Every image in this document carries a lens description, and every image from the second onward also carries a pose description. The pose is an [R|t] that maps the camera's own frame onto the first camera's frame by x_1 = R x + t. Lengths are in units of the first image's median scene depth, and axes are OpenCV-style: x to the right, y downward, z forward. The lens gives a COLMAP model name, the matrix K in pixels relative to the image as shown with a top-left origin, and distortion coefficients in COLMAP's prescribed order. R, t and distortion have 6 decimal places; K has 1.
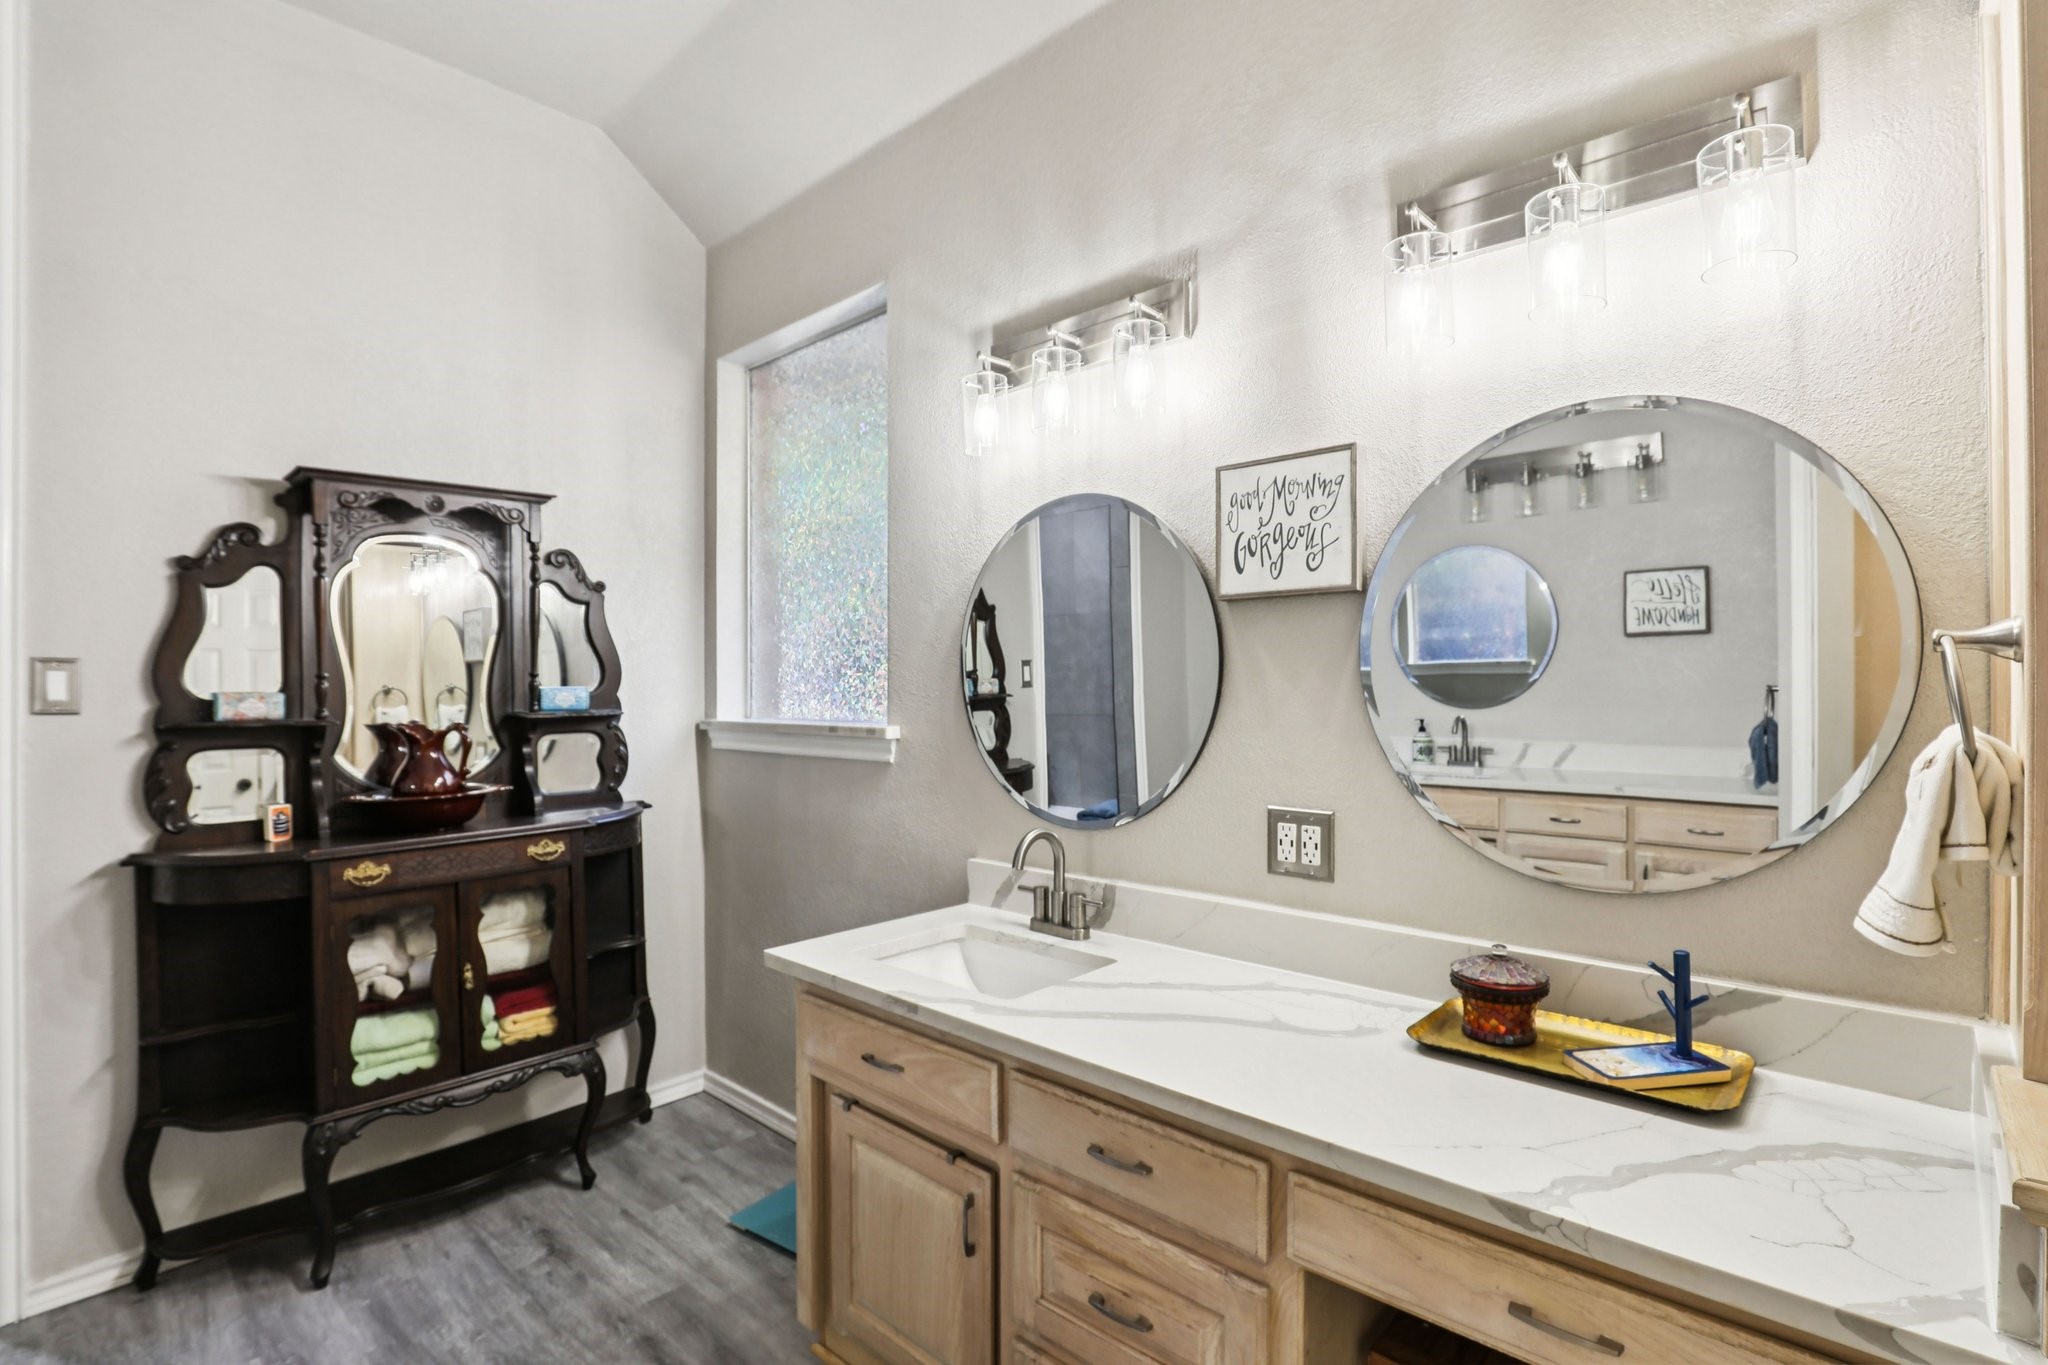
lens RADIAL K [[964.3, 0, 1020.1], [0, 964.3, 684.6], [0, 0, 1]] dist [-0.032752, 0.004522]
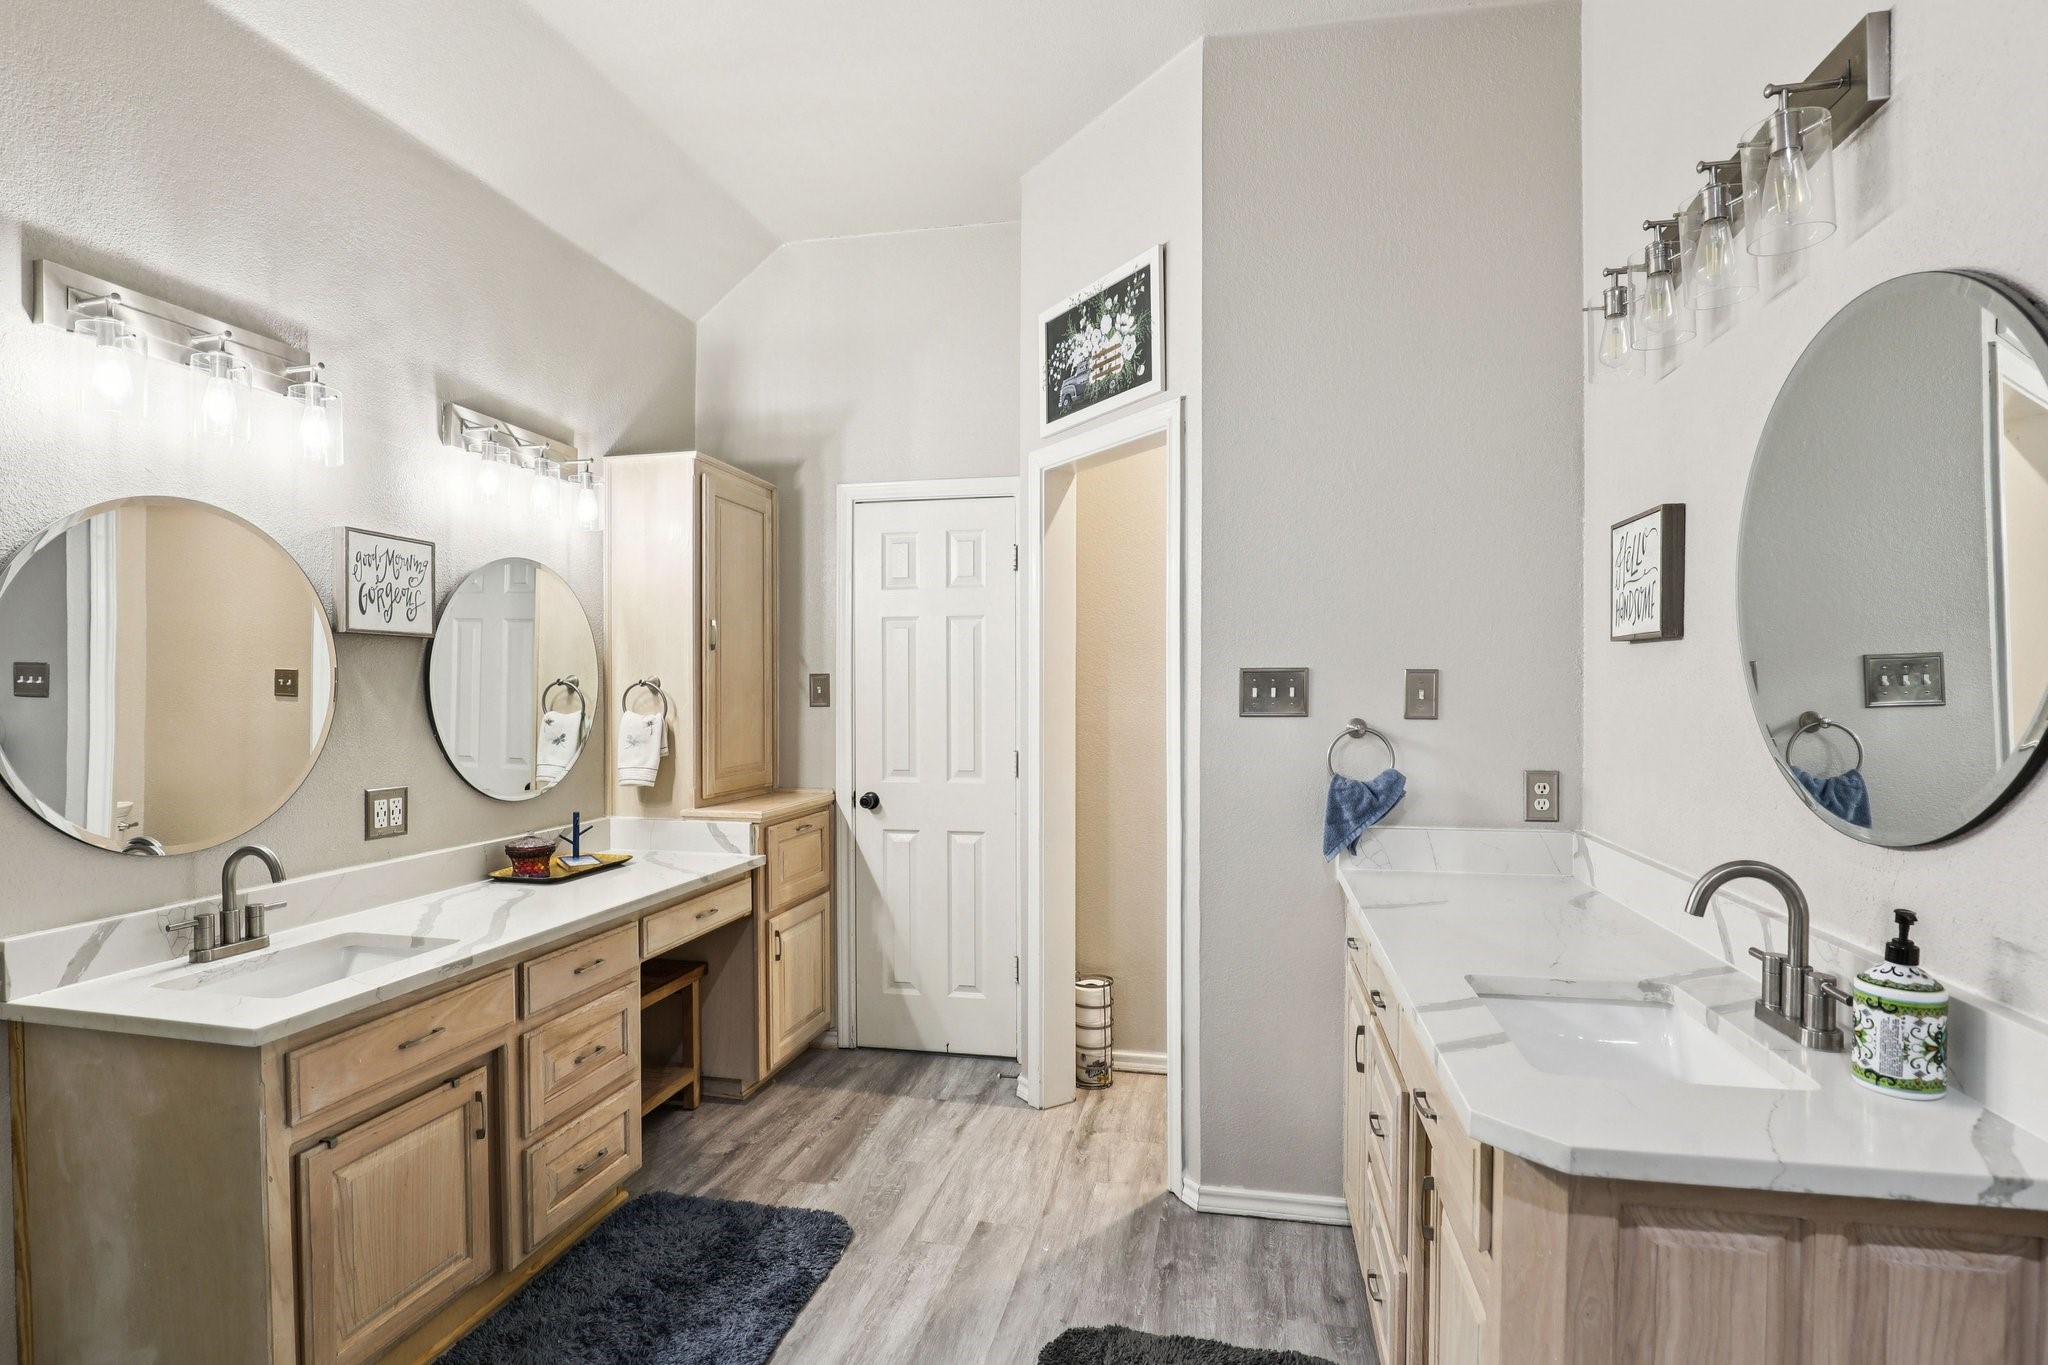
lens RADIAL K [[1017.3, 0, 1030.3], [0, 1017.3, 695.1], [0, 0, 1]] dist [-0.024728, -0.000755]
pose [[-0.513774, -0.000200, 0.857926, -1.534753], [0.002300, 0.999996, 0.001610, -0.006102], [-0.857922, 0.002800, -0.513772, 1.005963]]
